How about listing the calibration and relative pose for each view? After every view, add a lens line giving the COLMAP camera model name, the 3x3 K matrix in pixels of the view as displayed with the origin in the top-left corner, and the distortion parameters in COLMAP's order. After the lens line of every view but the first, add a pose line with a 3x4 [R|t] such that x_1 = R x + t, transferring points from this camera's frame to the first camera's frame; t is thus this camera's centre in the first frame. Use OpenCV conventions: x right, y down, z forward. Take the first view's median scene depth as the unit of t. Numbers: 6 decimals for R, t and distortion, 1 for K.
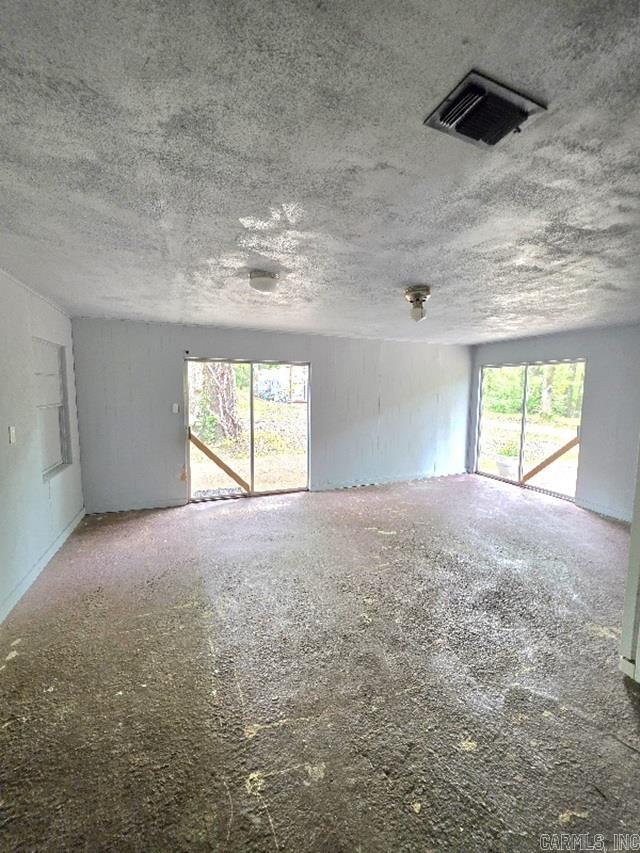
lens RADIAL K [[345.0, 0, 320.7], [0, 345.0, 423.8], [0, 0, 1]] dist [-0.005617, -0.000160]
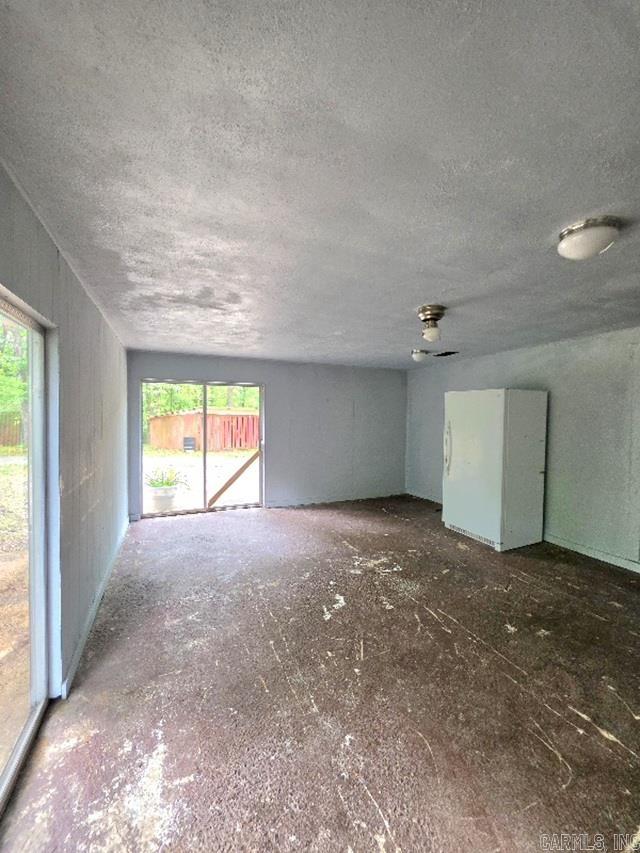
lens RADIAL K [[345.0, 0, 320.7], [0, 345.0, 423.8], [0, 0, 1]] dist [-0.005617, -0.000160]
pose [[-0.063040, -0.035283, 0.997387, -0.432294], [0.086876, 0.995387, 0.040703, -0.081298], [-0.994223, 0.089215, -0.059684, 0.839449]]
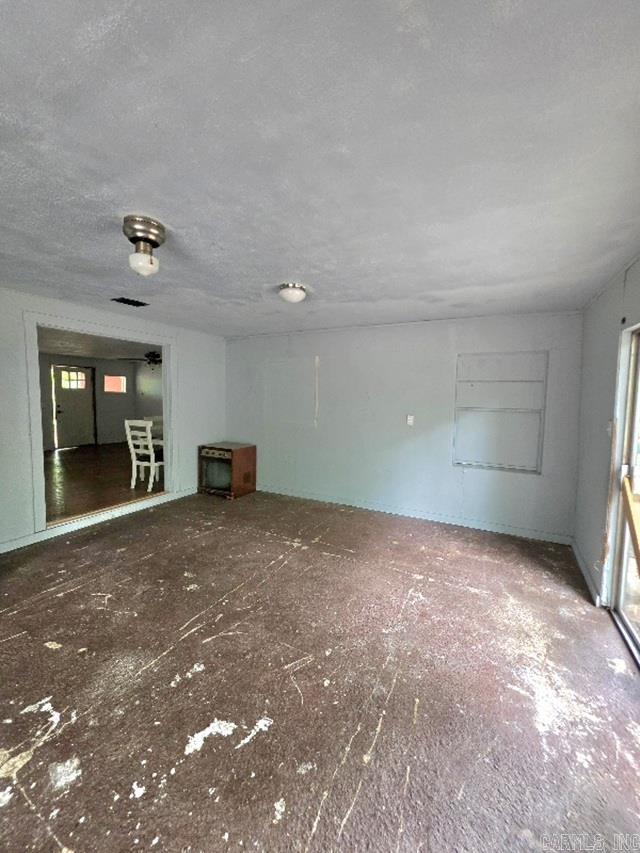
lens RADIAL K [[328.1, 0, 322.0], [0, 328.1, 419.6], [0, 0, 1]] dist [-0.002222, -0.000022]
pose [[-0.743797, 0.028848, -0.667782, 0.276126], [-0.087008, 0.986389, 0.139524, -0.093035], [0.662718, 0.161880, -0.731163, 1.048734]]
